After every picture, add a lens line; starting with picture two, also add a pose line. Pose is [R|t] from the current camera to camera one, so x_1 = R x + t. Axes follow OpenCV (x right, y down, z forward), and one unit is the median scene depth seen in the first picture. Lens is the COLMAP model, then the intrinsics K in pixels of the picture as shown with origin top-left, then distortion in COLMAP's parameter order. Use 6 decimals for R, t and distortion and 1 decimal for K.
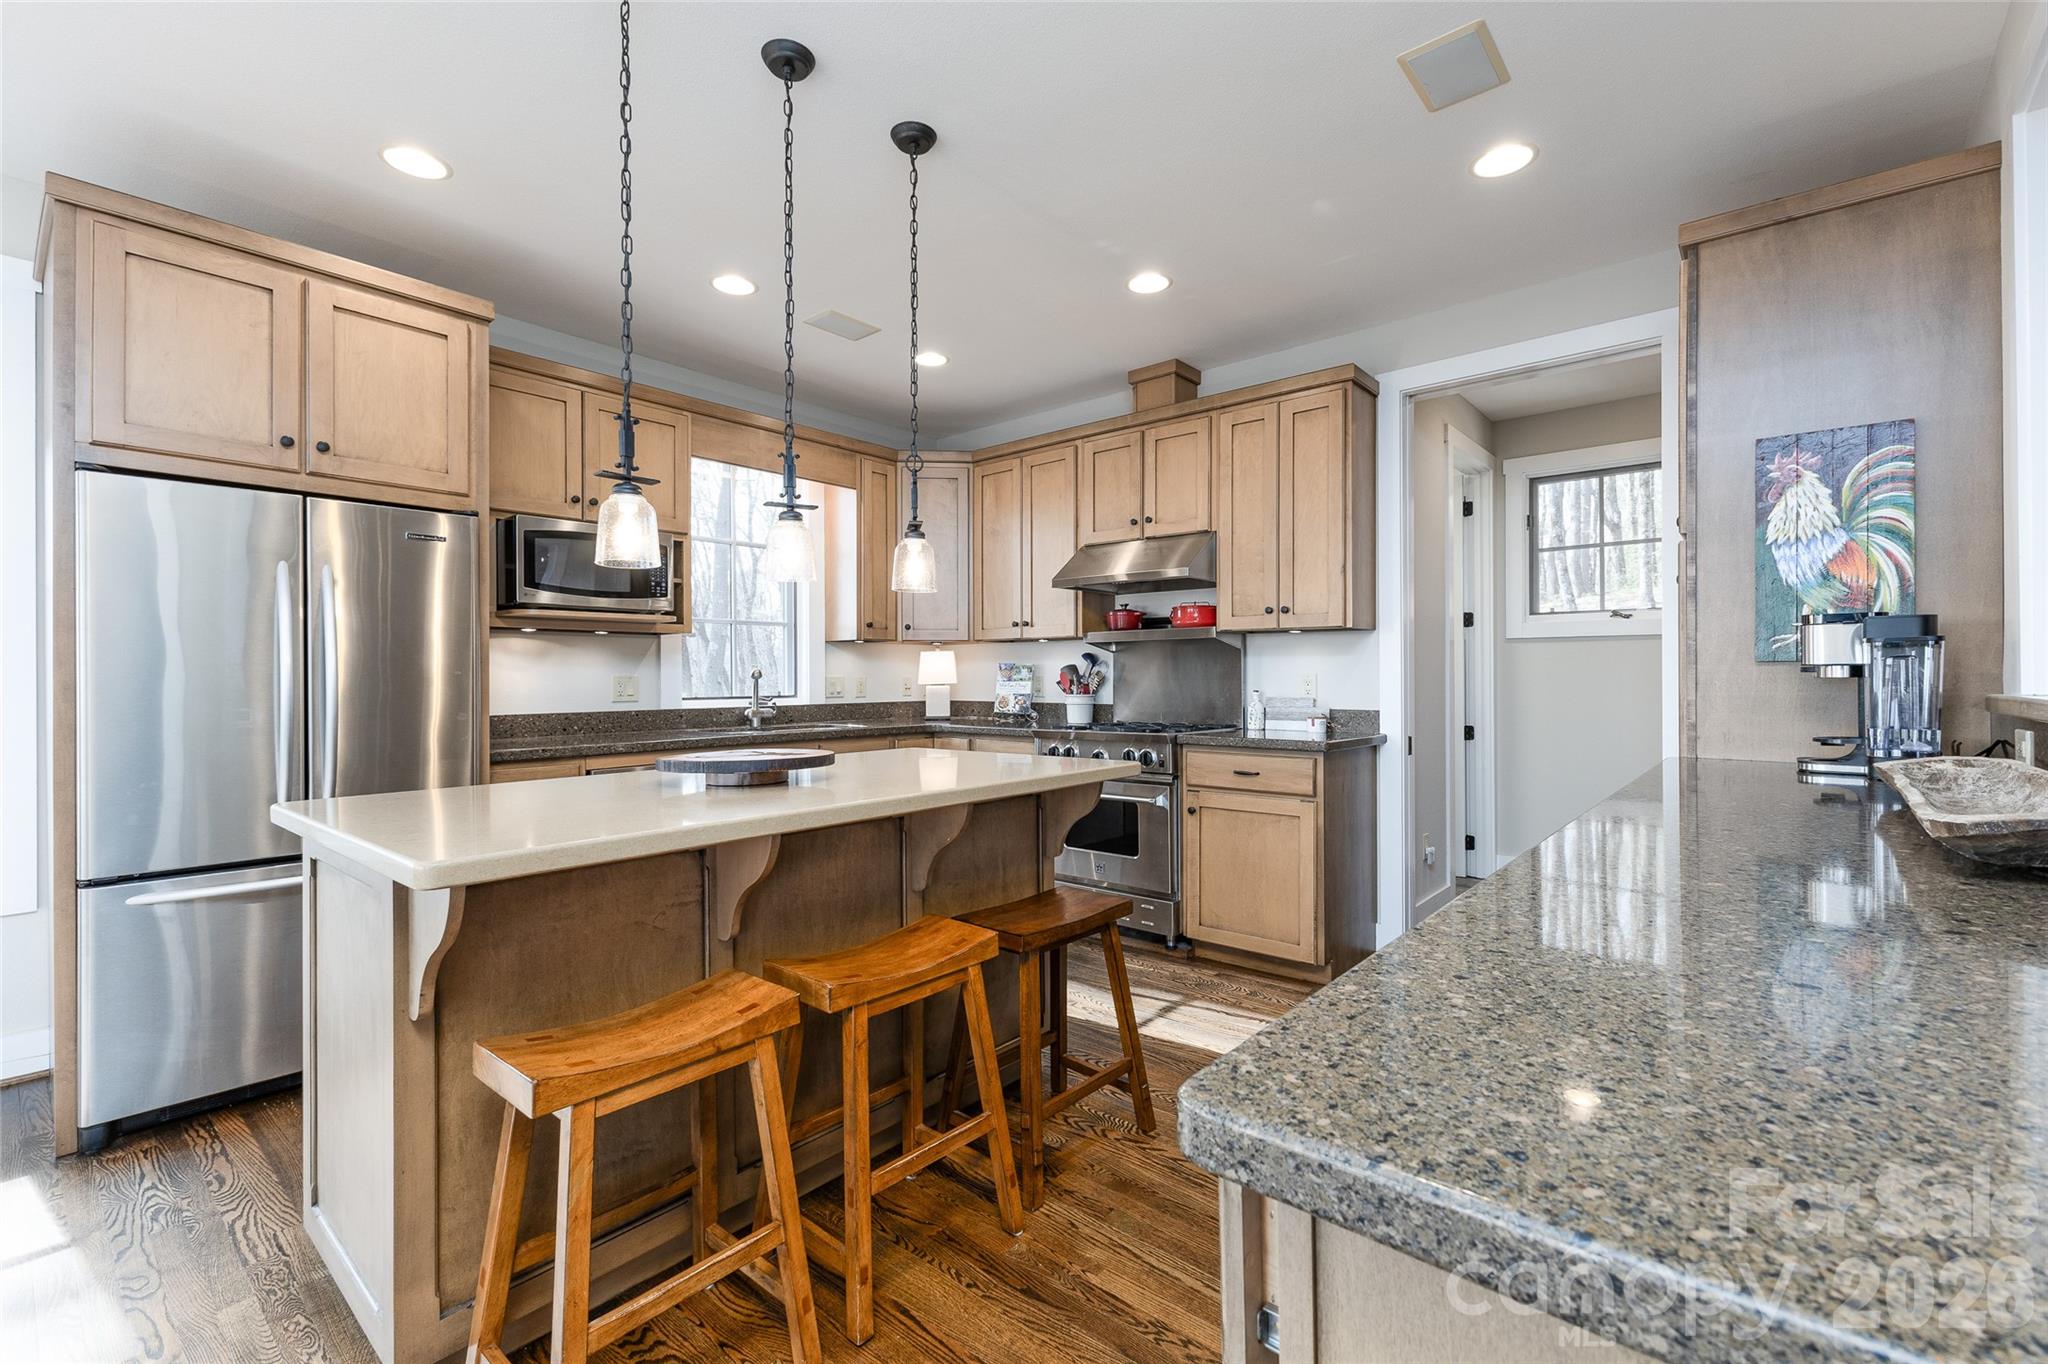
lens RADIAL K [[889.5, 0, 1023.4], [0, 889.5, 675.8], [0, 0, 1]] dist [0.004741, 0.001105]
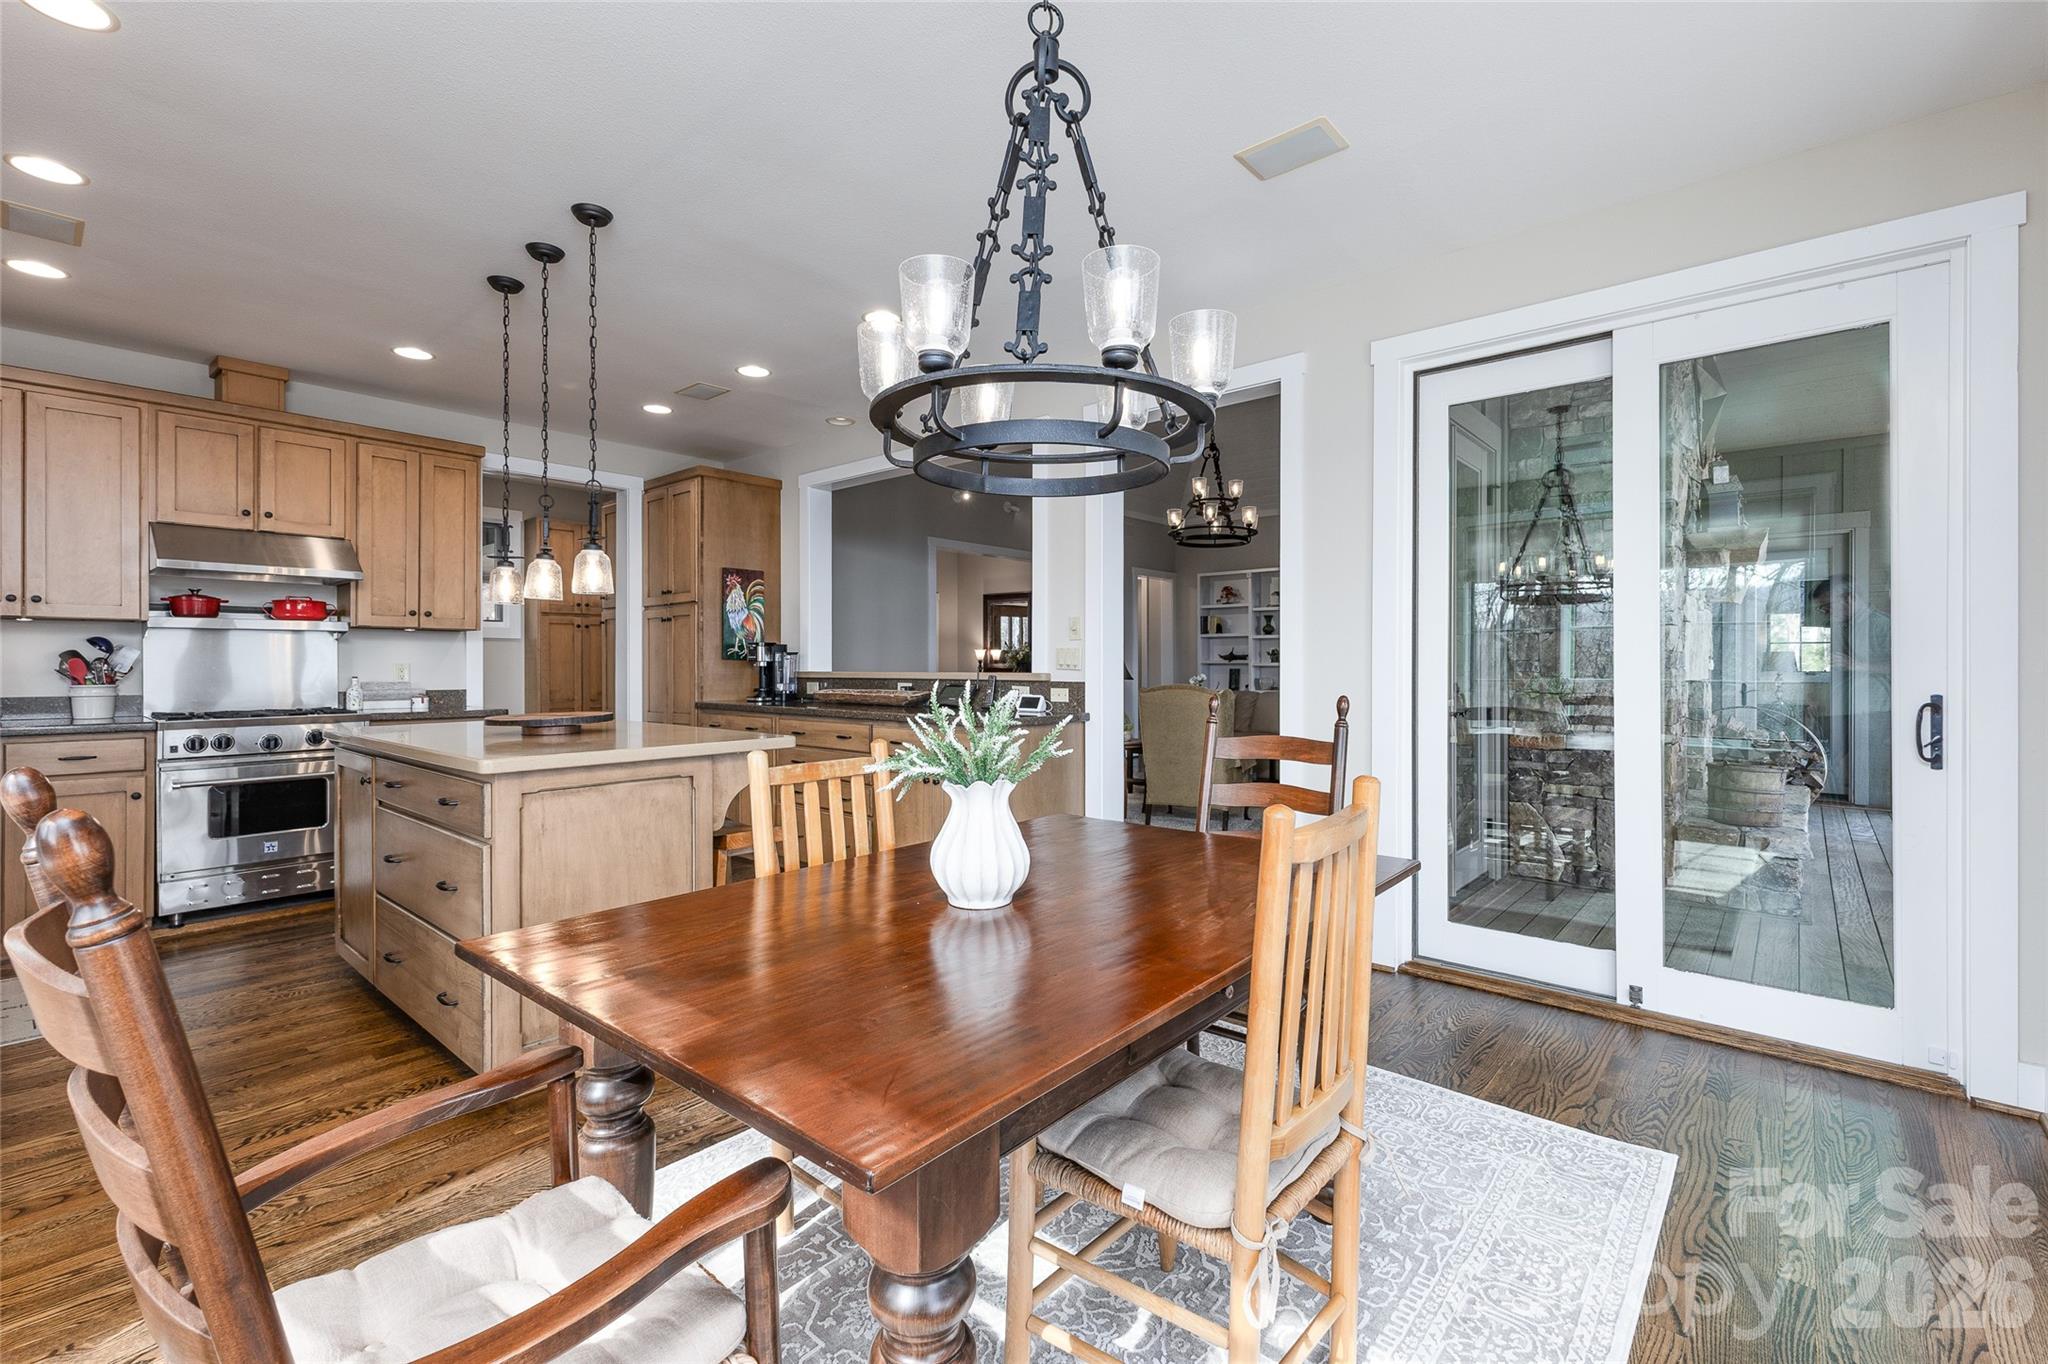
lens RADIAL K [[889.5, 0, 1022.8], [0, 889.5, 671.3], [0, 0, 1]] dist [0.004741, 0.001105]
pose [[0.008764, -0.004273, 0.999952, -1.555437], [-0.002831, 0.999987, 0.004298, 0.001959], [-0.999958, -0.002868, 0.008752, 0.174201]]
